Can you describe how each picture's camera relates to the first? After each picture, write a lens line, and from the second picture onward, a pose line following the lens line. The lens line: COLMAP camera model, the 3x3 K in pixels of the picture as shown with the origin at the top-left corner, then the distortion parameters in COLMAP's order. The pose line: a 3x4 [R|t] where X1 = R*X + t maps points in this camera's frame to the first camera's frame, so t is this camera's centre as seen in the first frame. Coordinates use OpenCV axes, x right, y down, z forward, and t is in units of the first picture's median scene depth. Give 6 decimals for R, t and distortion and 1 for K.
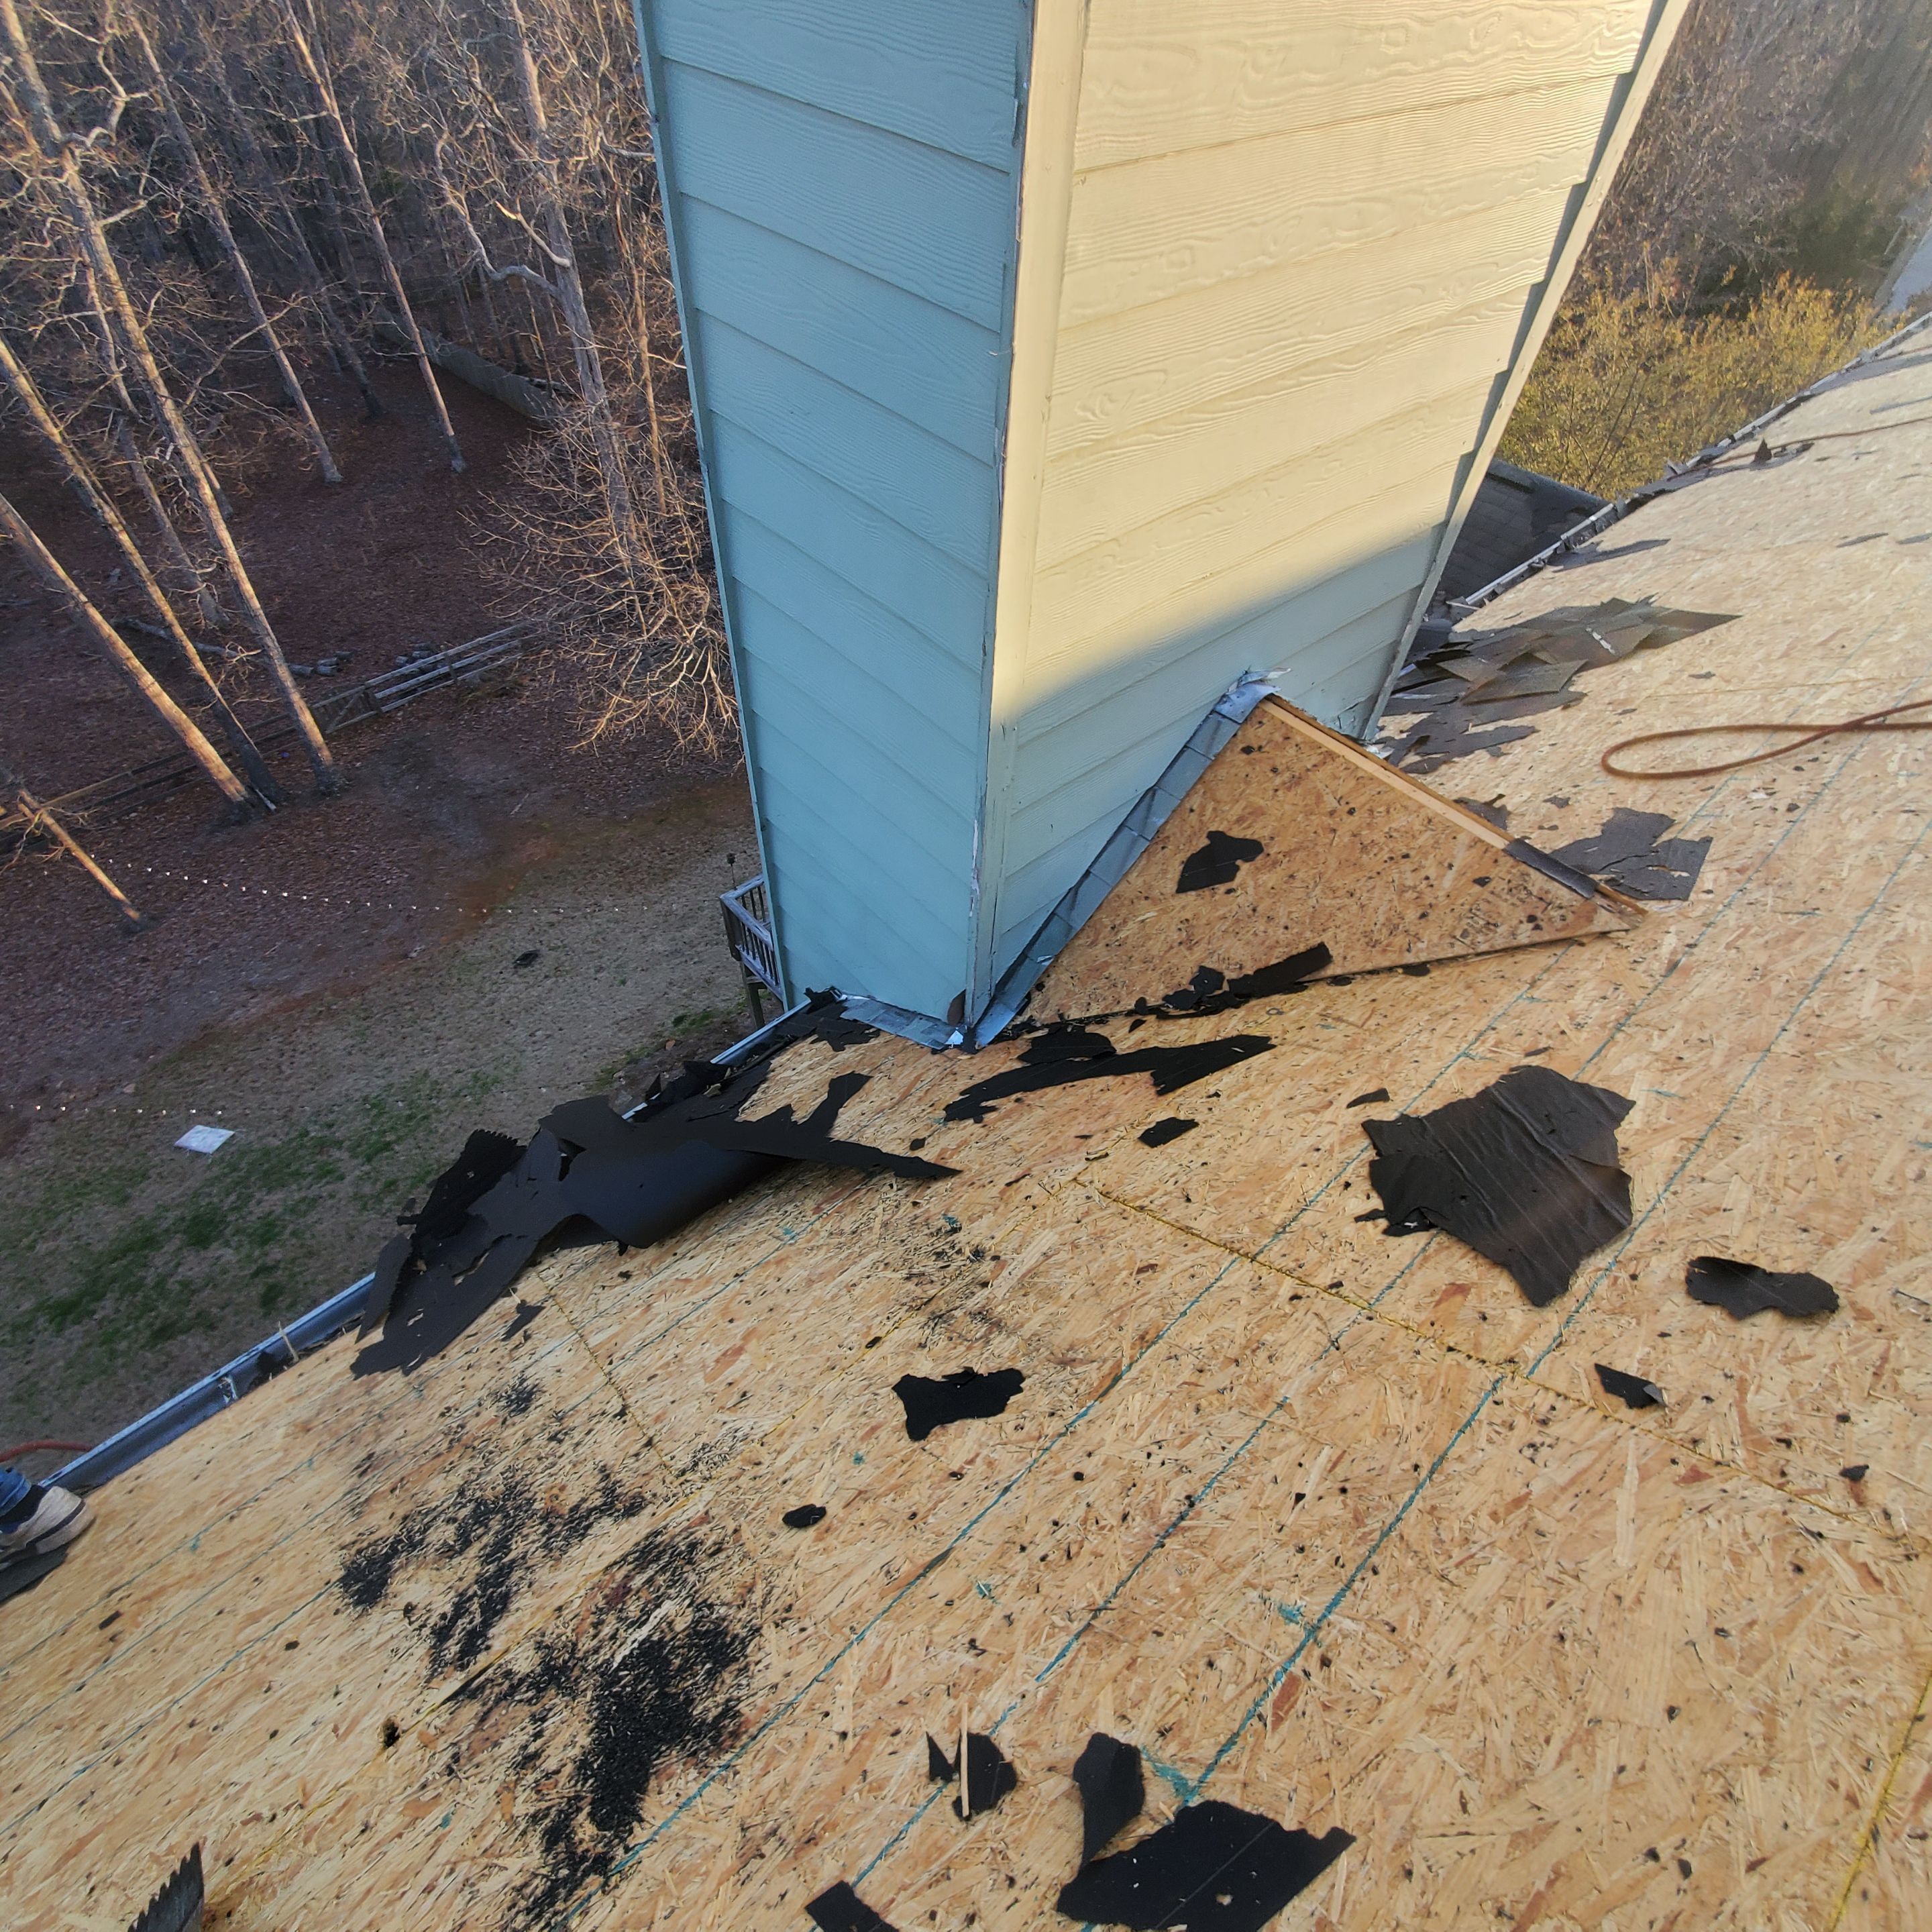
lens RADIAL K [[1033.2, 0, 966.0], [0, 1033.2, 966.0], [0, 0, 1]] dist [0.000709, -0.001647]
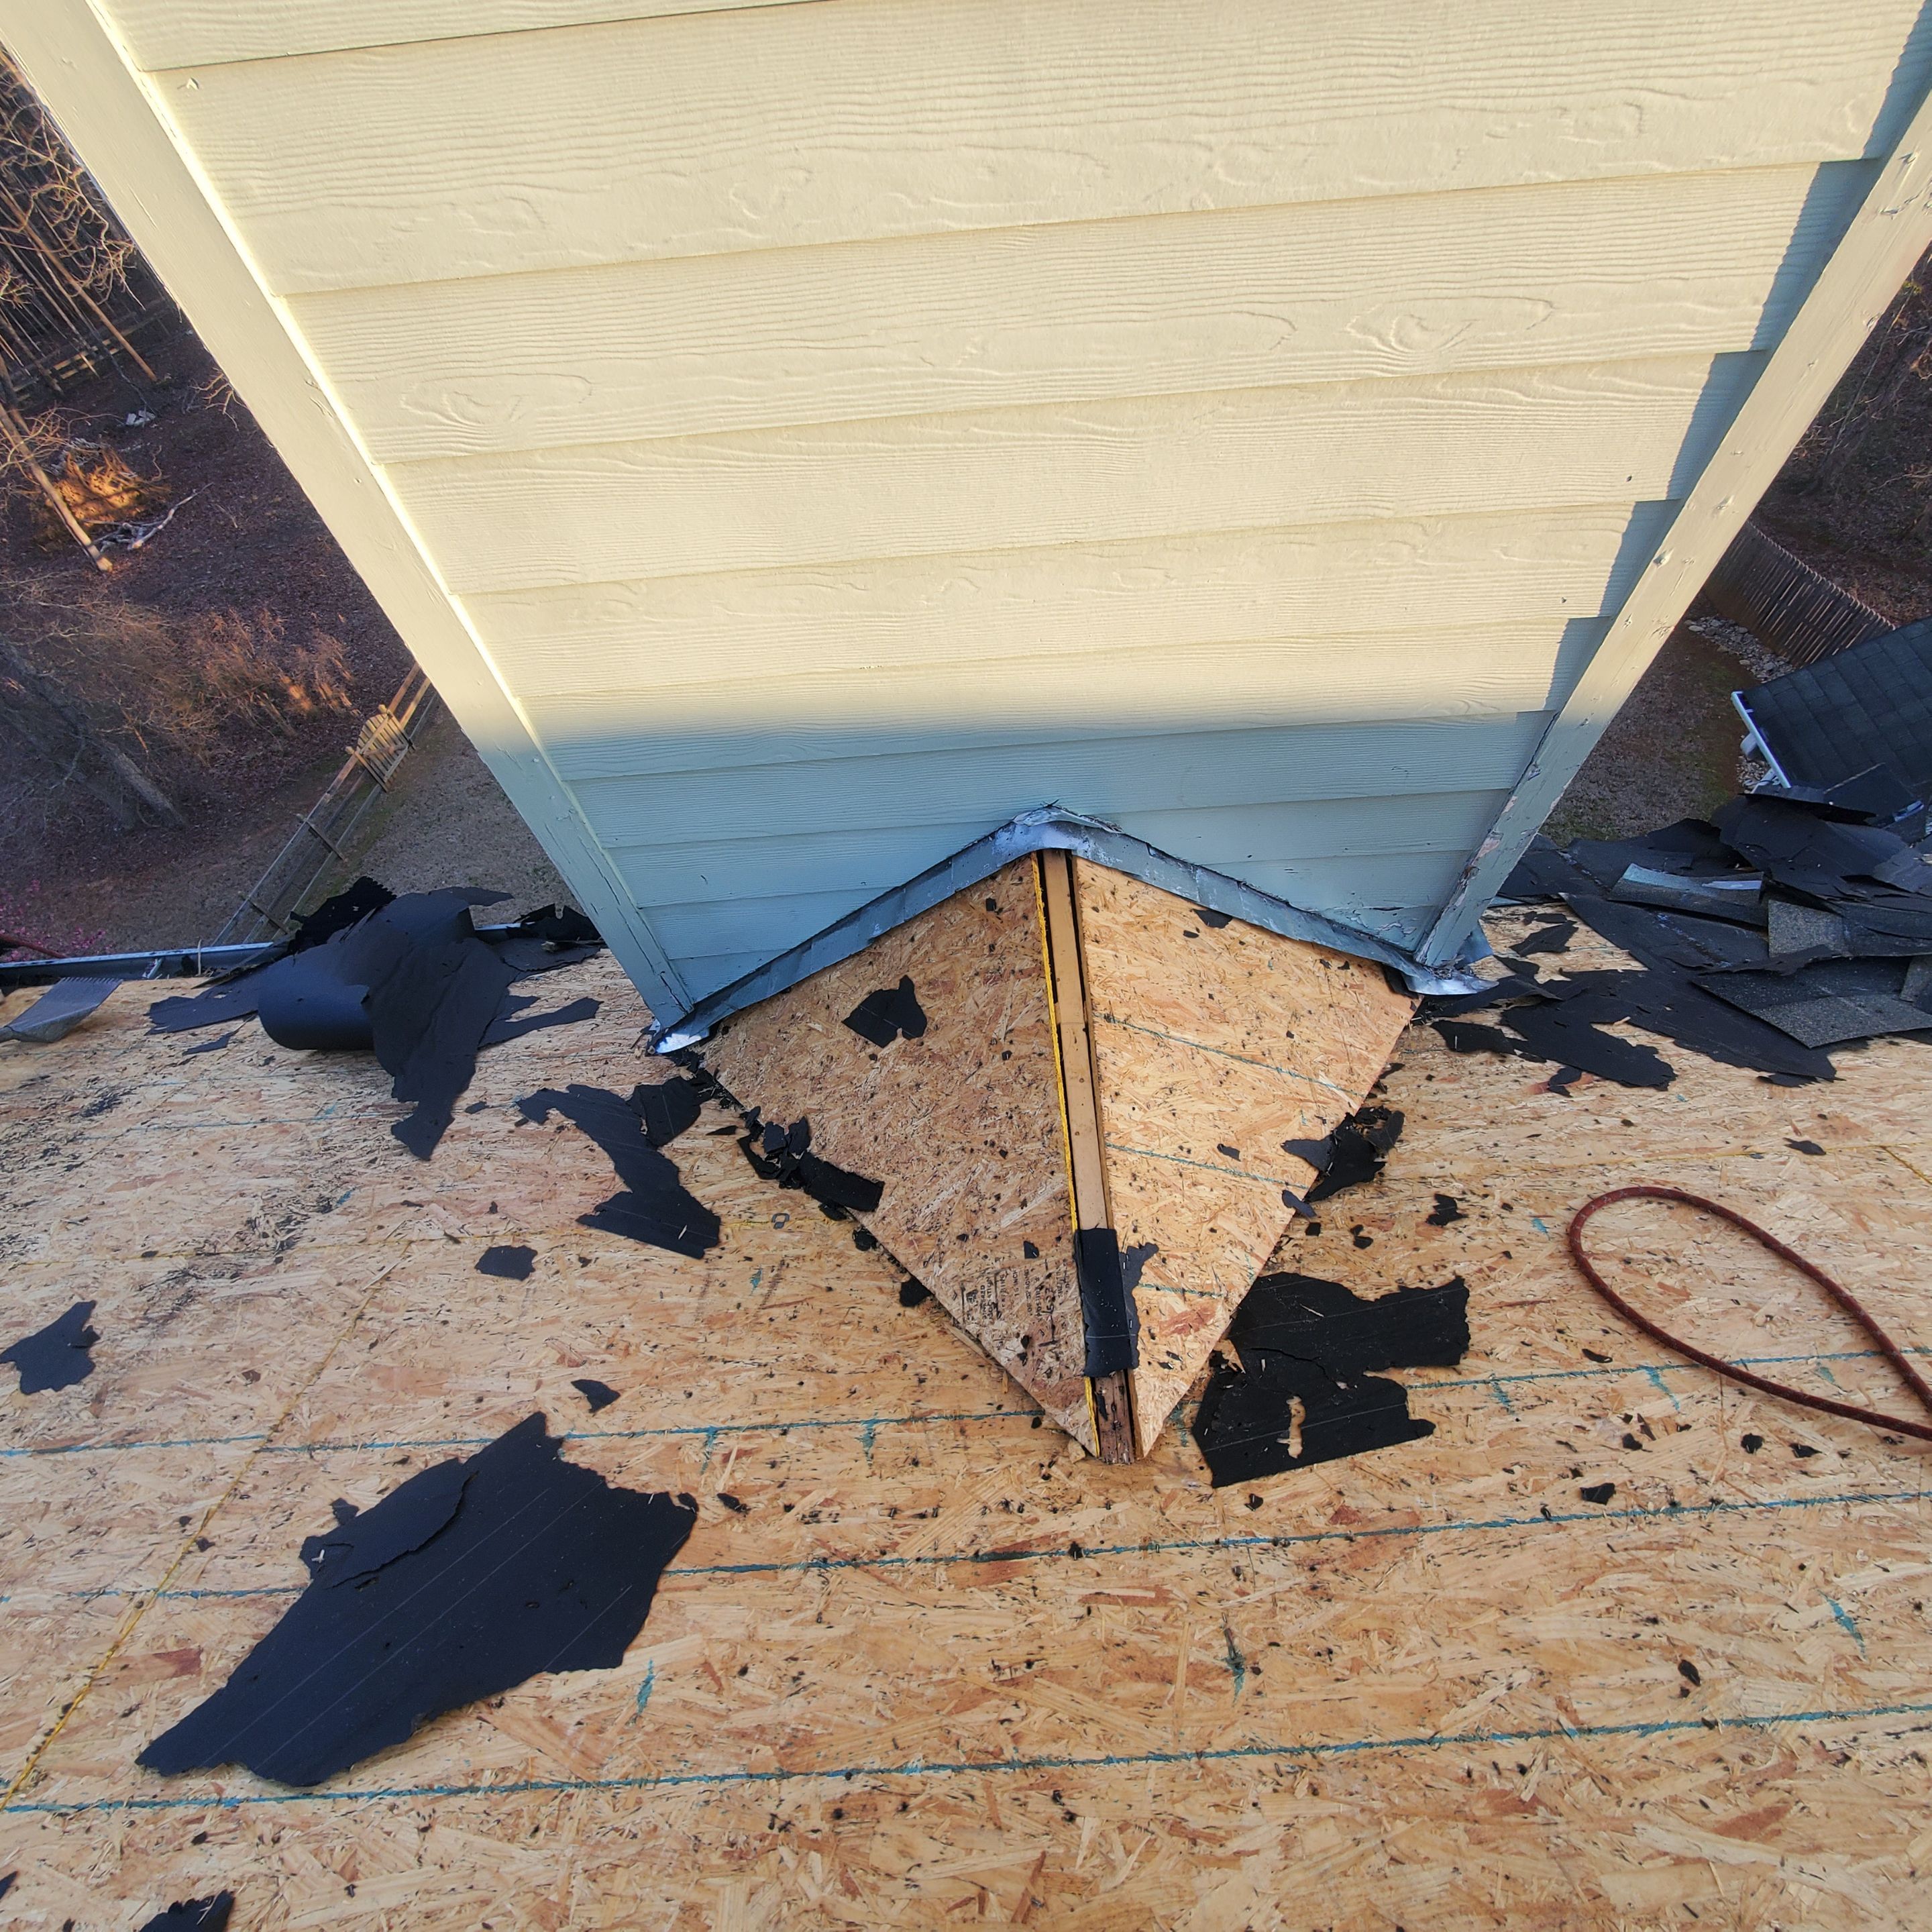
lens RADIAL K [[1042.4, 0, 966.8], [0, 1042.4, 971.7], [0, 0, 1]] dist [-0.000182, -0.001685]
pose [[0.767435, 0.500062, -0.401225, 0.575399], [-0.417025, 0.864681, 0.280030, -0.365381], [0.486964, -0.047585, 0.872125, 0.351693]]
